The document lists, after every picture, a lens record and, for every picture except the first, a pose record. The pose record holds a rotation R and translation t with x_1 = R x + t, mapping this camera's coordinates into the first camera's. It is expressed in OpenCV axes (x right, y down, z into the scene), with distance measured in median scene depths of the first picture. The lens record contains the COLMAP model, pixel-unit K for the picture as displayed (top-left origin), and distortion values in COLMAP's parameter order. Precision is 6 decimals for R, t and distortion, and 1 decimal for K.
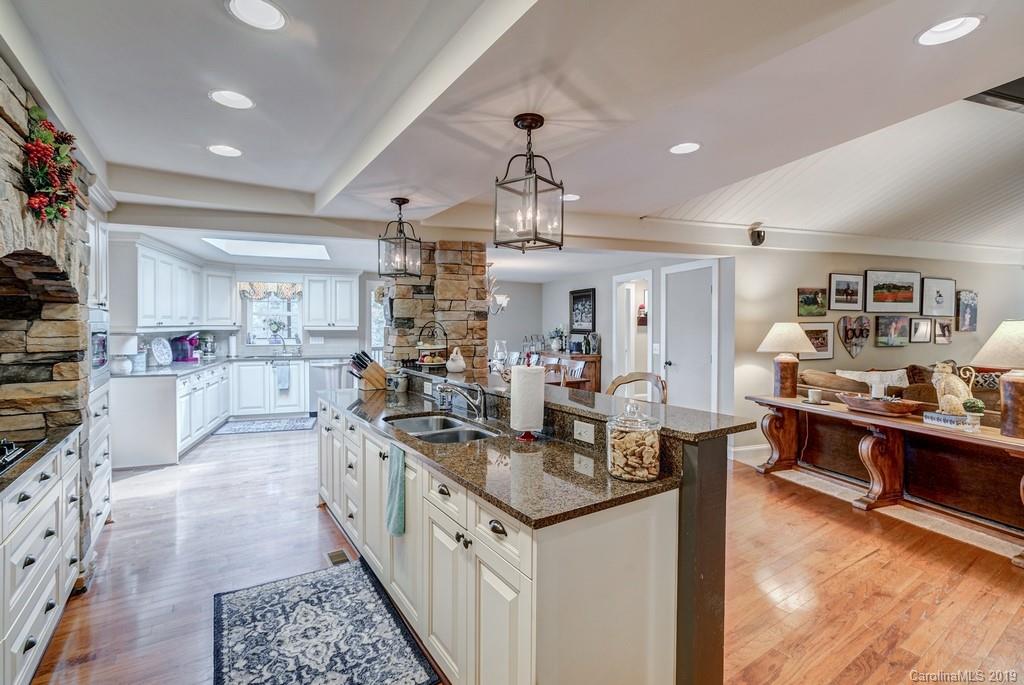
lens RADIAL K [[472.5, 0, 513.0], [0, 472.5, 329.6], [0, 0, 1]] dist [0.000289, 0.000079]
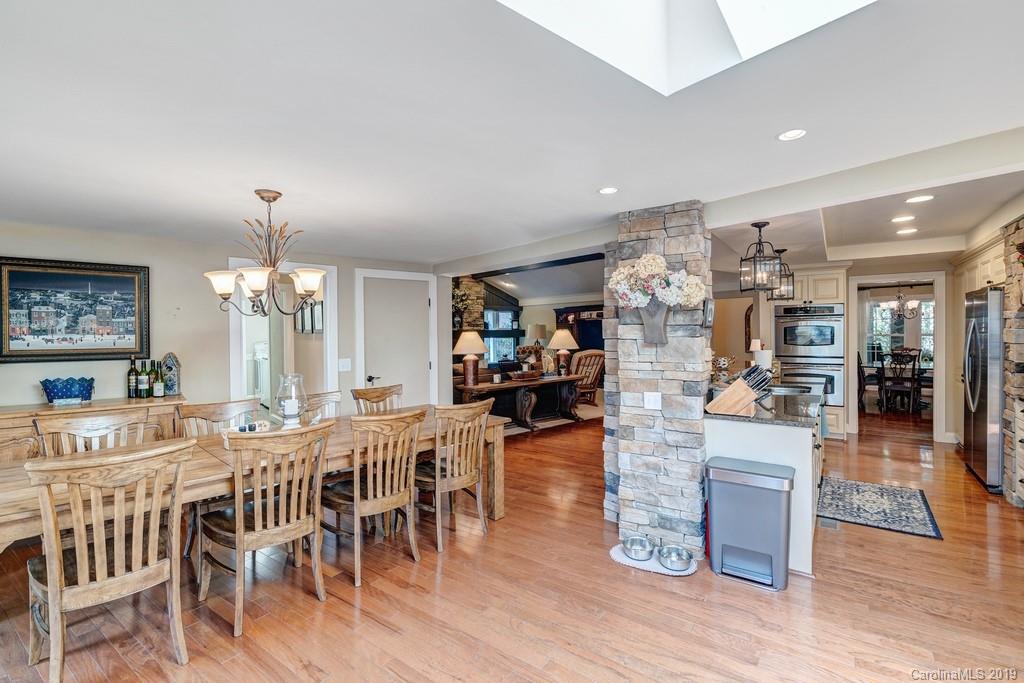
lens RADIAL K [[472.5, 0, 513.0], [0, 472.5, 328.6], [0, 0, 1]] dist [0.000289, 0.000079]
pose [[-0.380544, 0.003215, 0.924757, -1.444261], [0.020856, 0.999769, 0.005107, -0.051804], [-0.924528, 0.021230, -0.380523, 2.685293]]
